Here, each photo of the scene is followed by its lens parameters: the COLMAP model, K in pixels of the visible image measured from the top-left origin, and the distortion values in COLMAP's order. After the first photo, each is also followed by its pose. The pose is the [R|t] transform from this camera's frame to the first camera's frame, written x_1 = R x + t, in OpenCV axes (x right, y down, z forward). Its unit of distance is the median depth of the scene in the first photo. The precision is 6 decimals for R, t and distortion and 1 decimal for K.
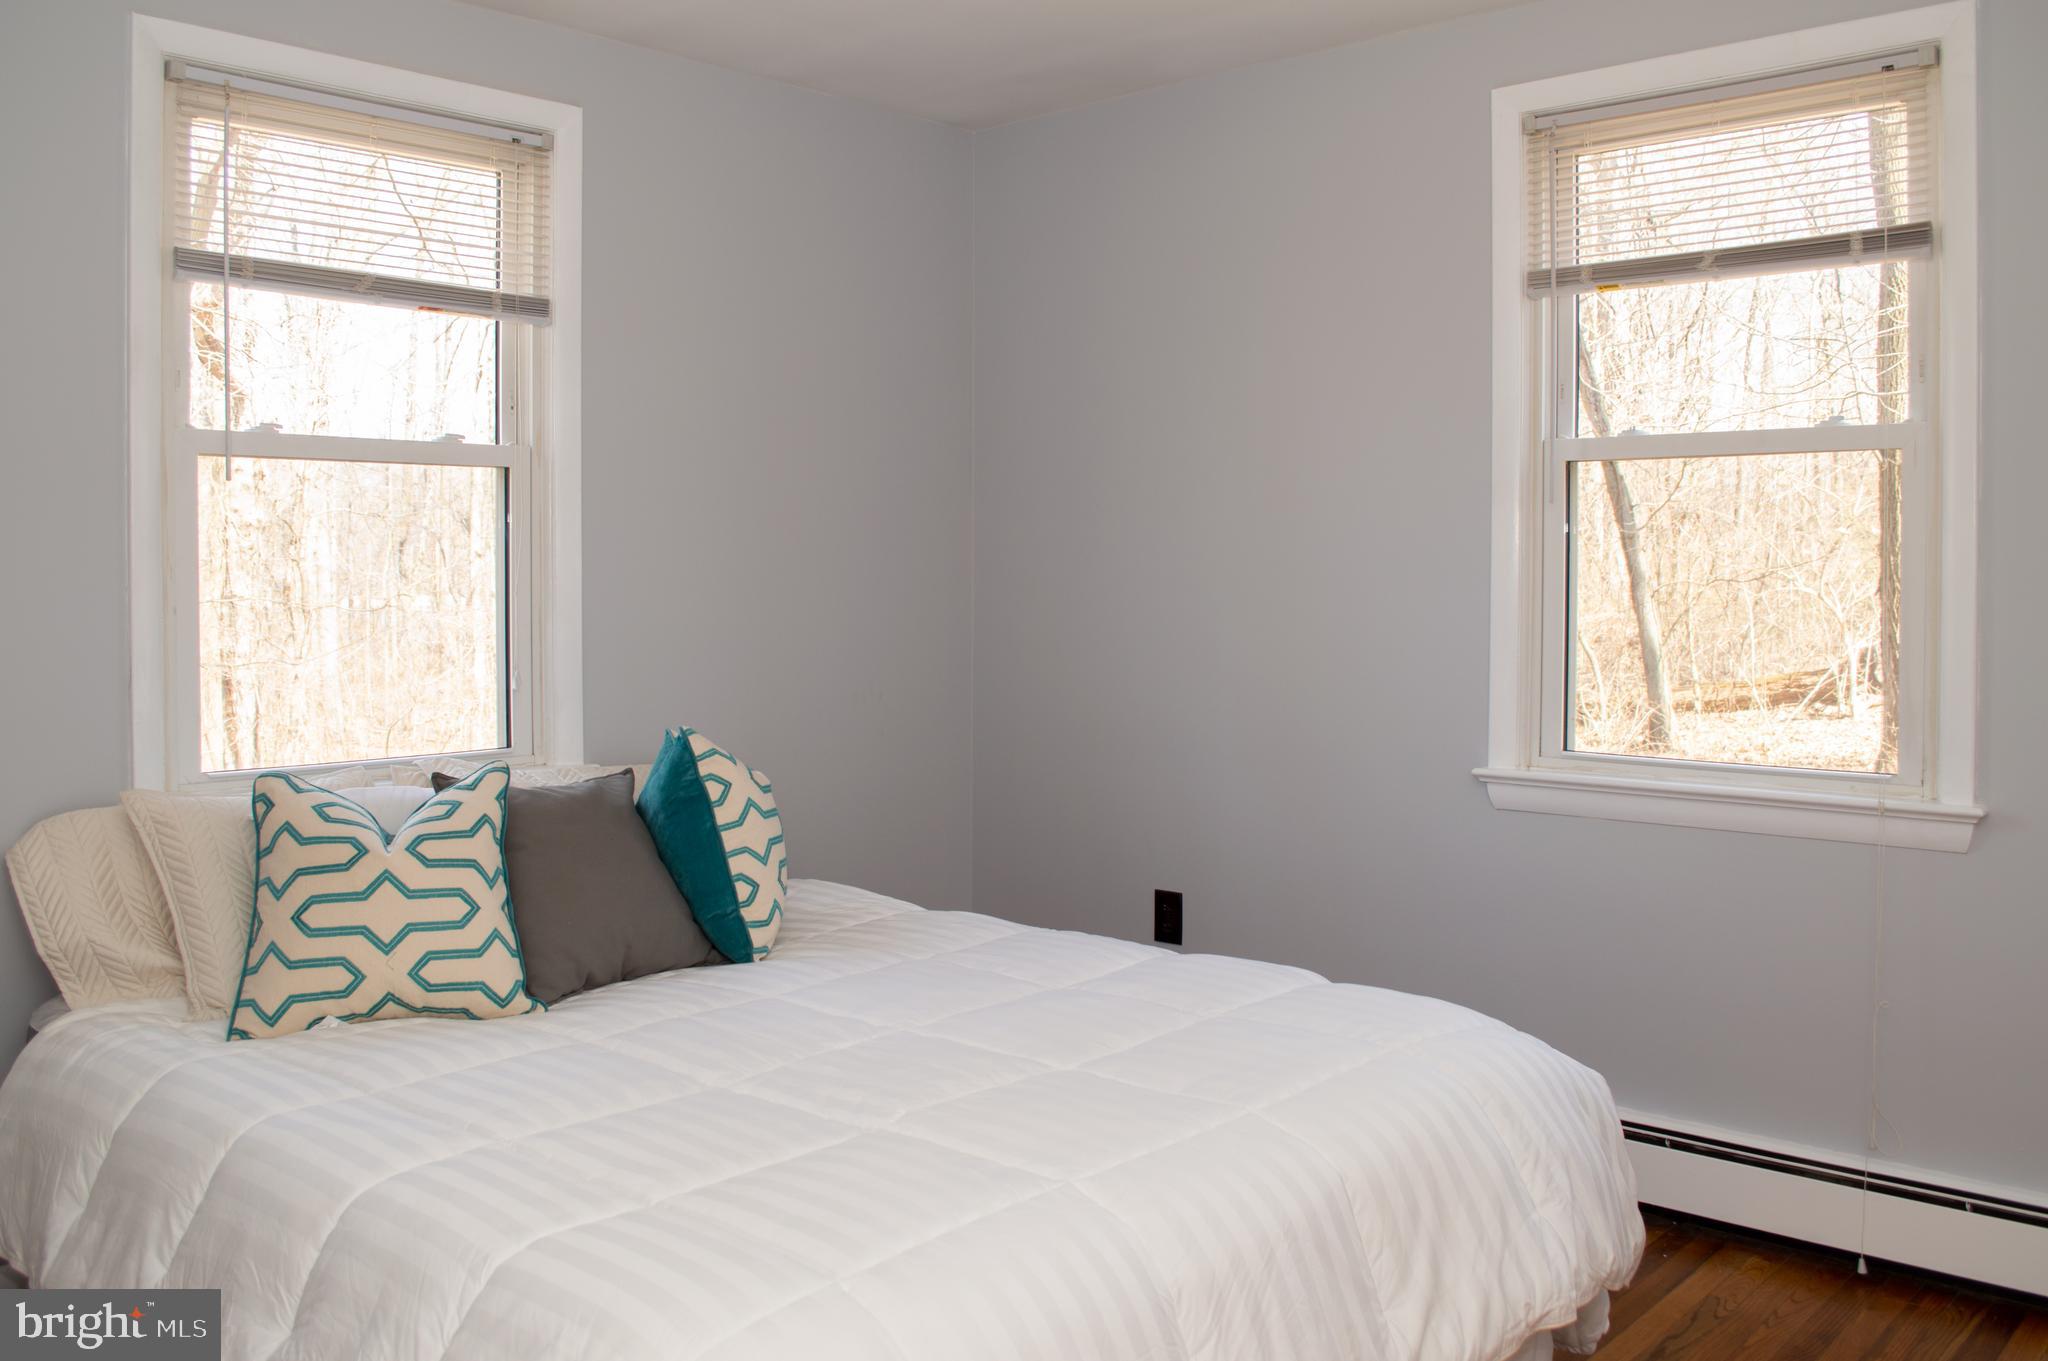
lens RADIAL K [[1800.8, 0, 1024.0], [0, 1800.8, 680.5], [0, 0, 1]] dist [-0.084516, 0.003530]
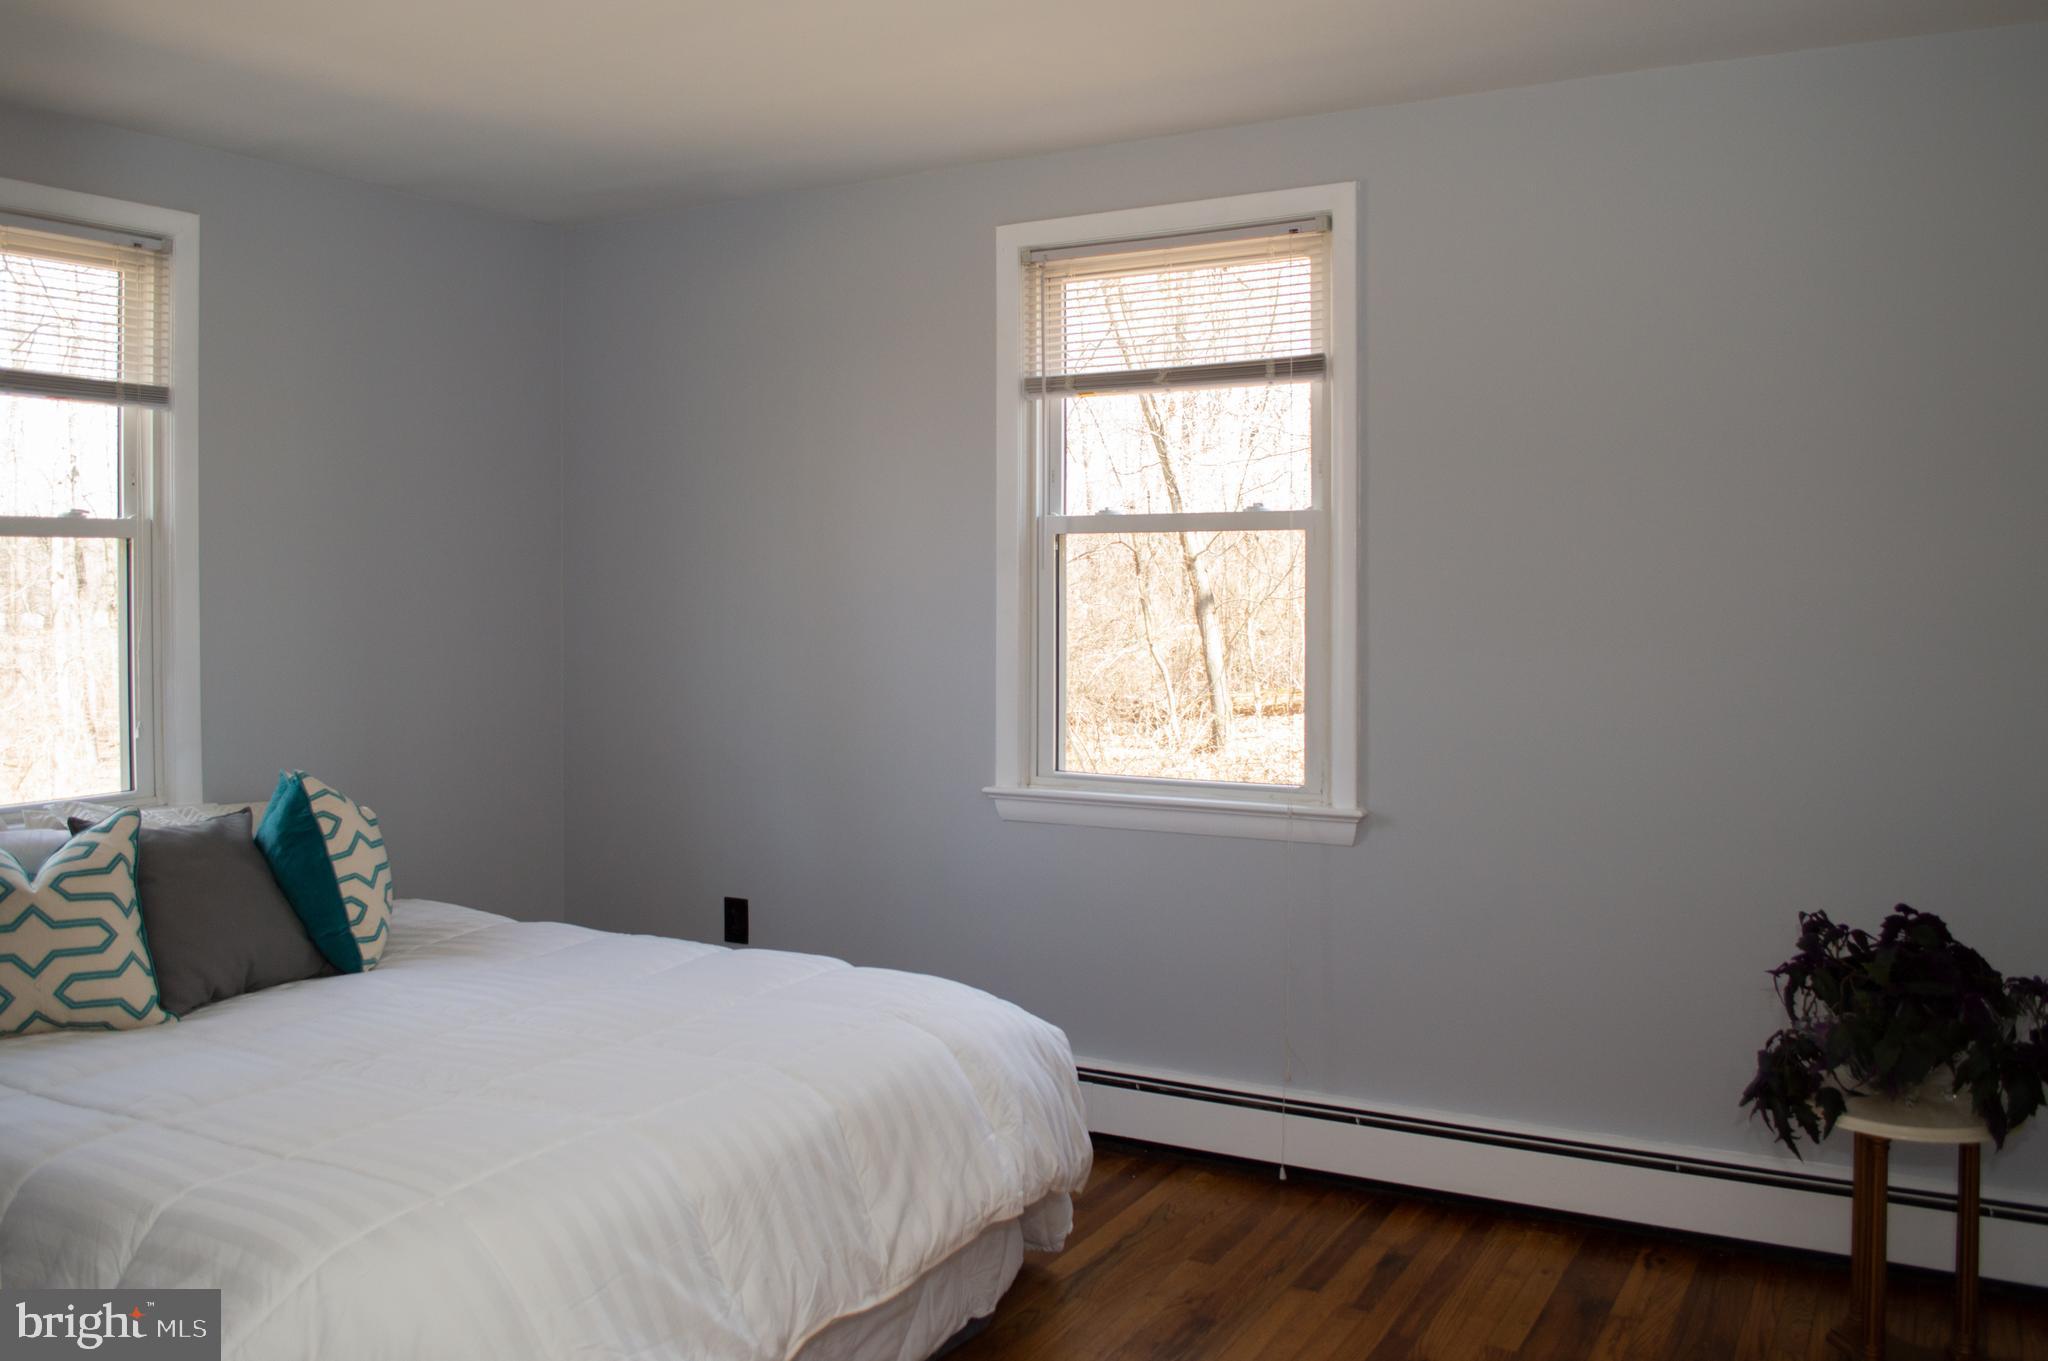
lens RADIAL K [[1703.2, 0, 1030.5], [0, 1703.2, 655.4], [0, 0, 1]] dist [-0.082134, 0.016202]
pose [[0.973220, -0.009761, 0.229667, 0.023098], [0.015123, 0.999652, -0.021596, -0.018998], [-0.229377, 0.024491, 0.973030, -0.167240]]
